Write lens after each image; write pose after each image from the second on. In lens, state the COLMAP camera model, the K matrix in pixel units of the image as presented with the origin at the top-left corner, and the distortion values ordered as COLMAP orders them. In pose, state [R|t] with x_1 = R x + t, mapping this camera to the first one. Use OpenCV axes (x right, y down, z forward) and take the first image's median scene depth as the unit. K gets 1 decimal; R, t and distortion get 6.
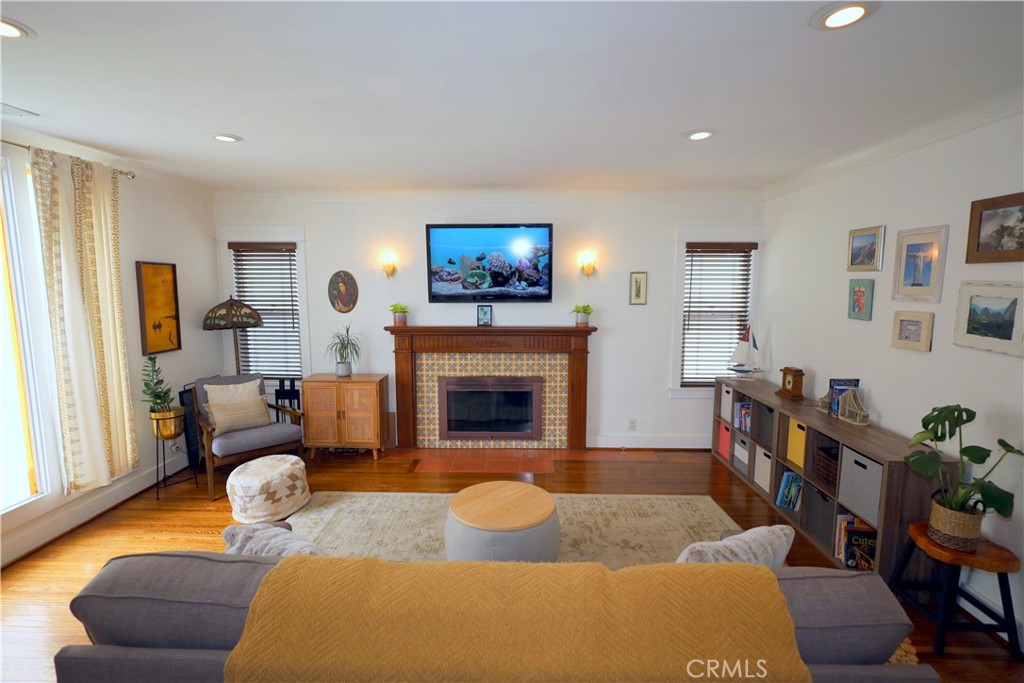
lens RADIAL K [[489.7, 0, 512.0], [0, 489.7, 341.5], [0, 0, 1]] dist [0.001487, -0.000349]
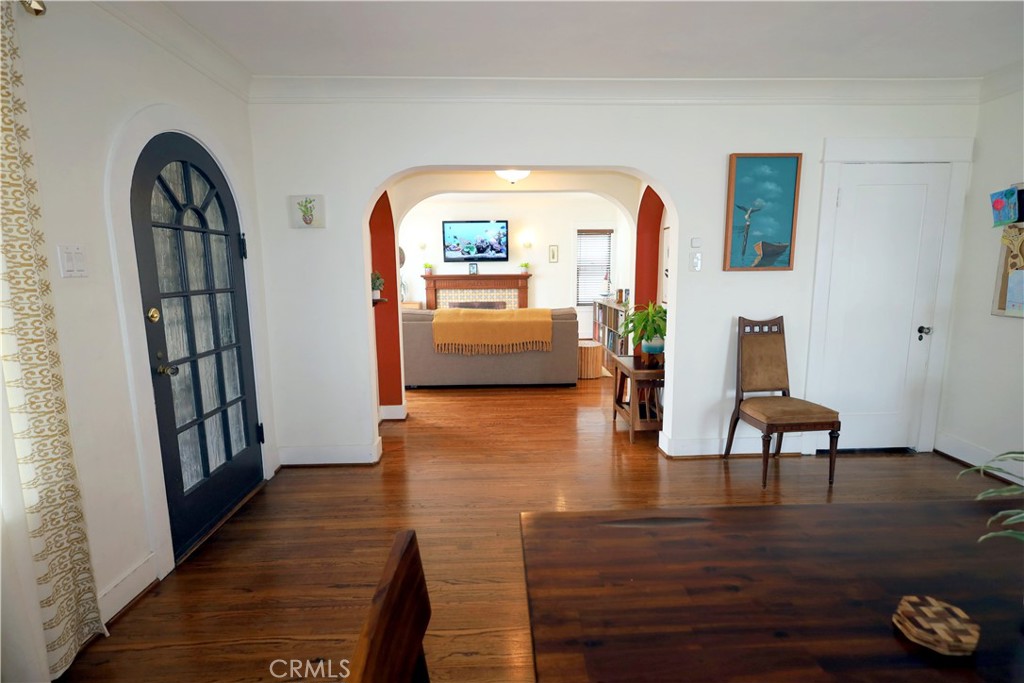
lens RADIAL K [[474.3, 0, 512.0], [0, 474.3, 341.5], [0, 0, 1]] dist [-0.000752, -0.000469]
pose [[0.998490, -0.017848, 0.051952, -0.006786], [0.014695, 0.998062, 0.060463, 0.118928], [-0.052930, -0.059609, 0.996818, -0.860742]]
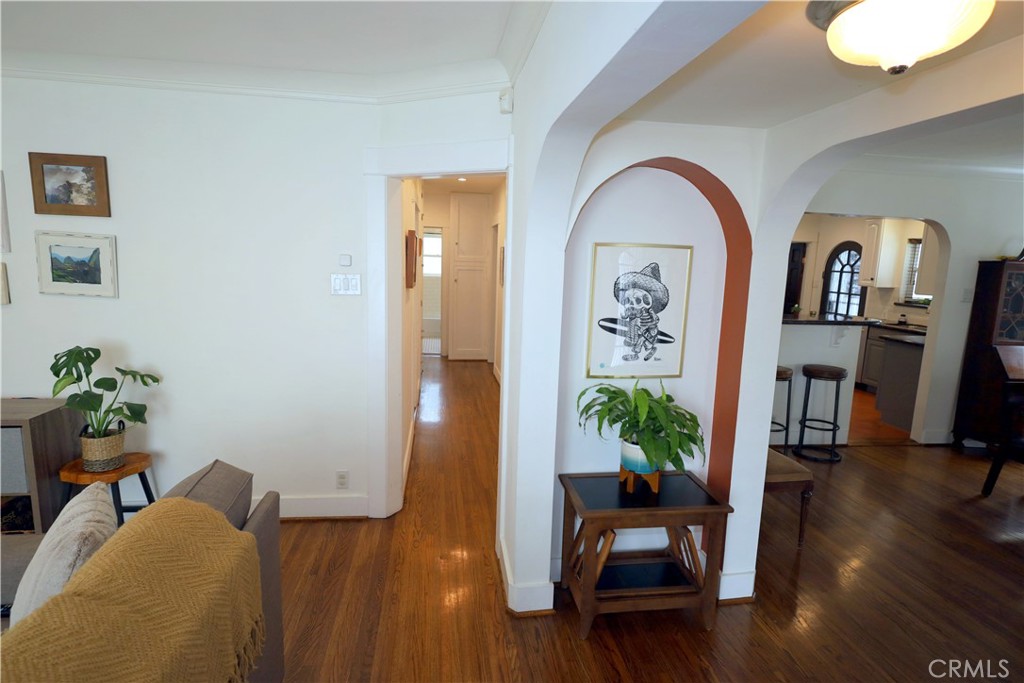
lens RADIAL K [[526.6, 0, 512.0], [0, 526.6, 341.5], [0, 0, 1]] dist [-0.000141, -0.000275]
pose [[-0.162400, -0.160158, 0.973640, -0.187260], [0.083335, 0.980988, 0.175266, -0.003160], [-0.983200, 0.109601, -0.145966, 0.109741]]
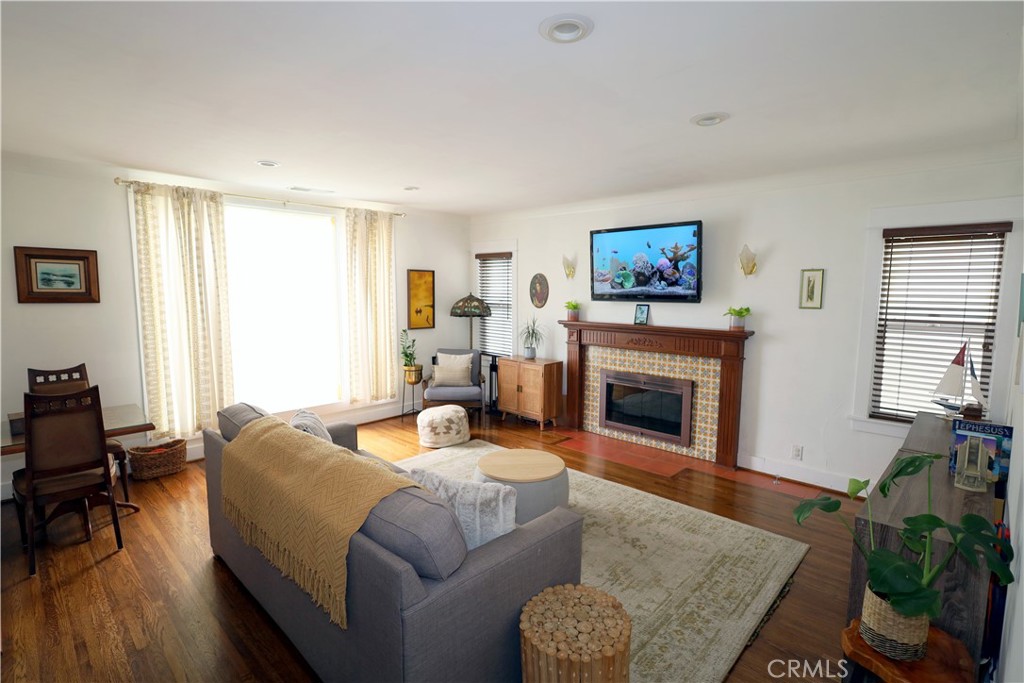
lens RADIAL K [[489.7, 0, 512.0], [0, 489.7, 341.5], [0, 0, 1]] dist [0.001487, -0.000349]
pose [[0.739632, 0.076879, -0.668606, 0.445138], [-0.084180, 0.996220, 0.021427, 0.004591], [0.667726, 0.040436, 0.743308, 0.051250]]
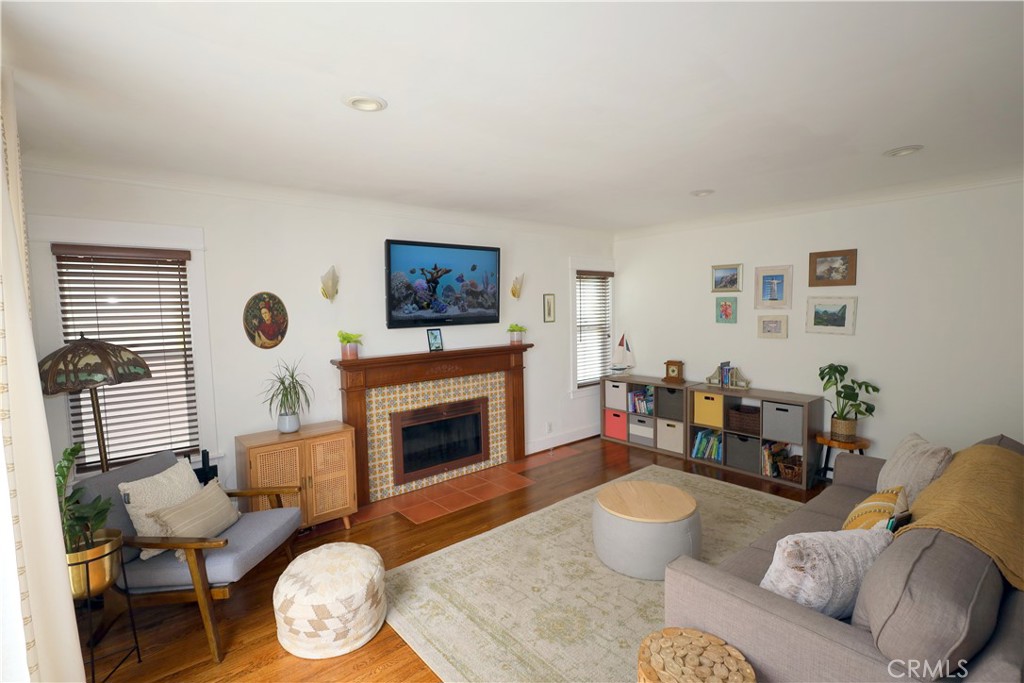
lens RADIAL K [[474.3, 0, 512.0], [0, 474.3, 341.5], [0, 0, 1]] dist [-0.000752, -0.000469]
pose [[0.748323, -0.065187, 0.660124, -0.556321], [0.099766, 0.994900, -0.014849, -0.022245], [-0.655789, 0.076969, 0.751010, 0.223316]]
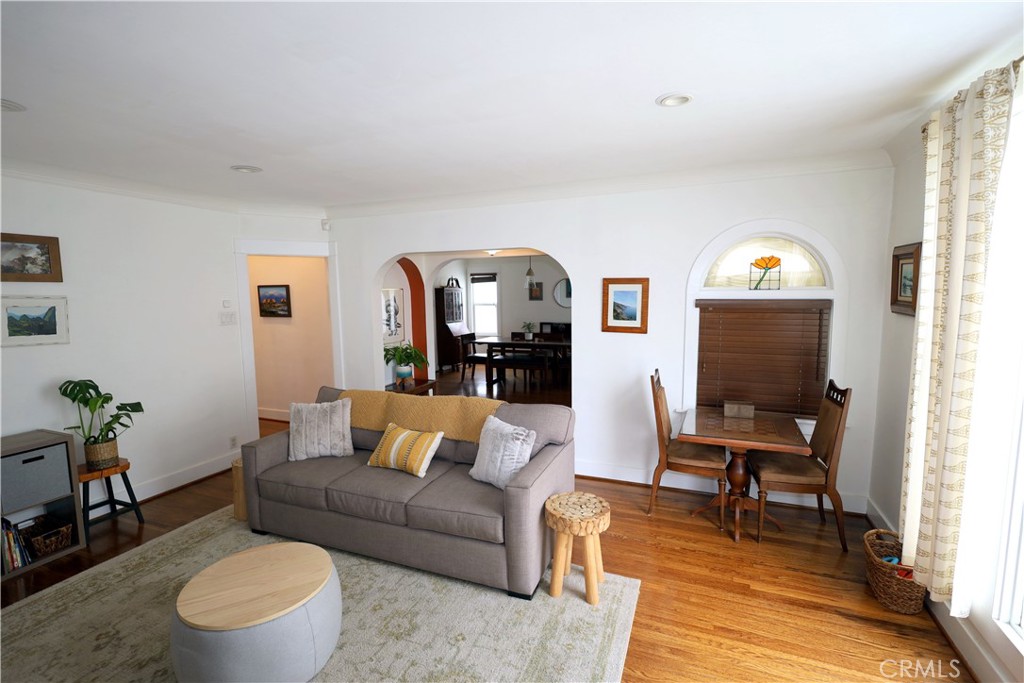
lens RADIAL K [[474.3, 0, 512.0], [0, 474.3, 341.5], [0, 0, 1]] dist [-0.000752, -0.000469]
pose [[-0.933795, -0.023079, 0.357063, -0.387654], [0.057802, 0.975080, 0.214191, -0.100817], [-0.353109, 0.220649, -0.909191, 0.875241]]
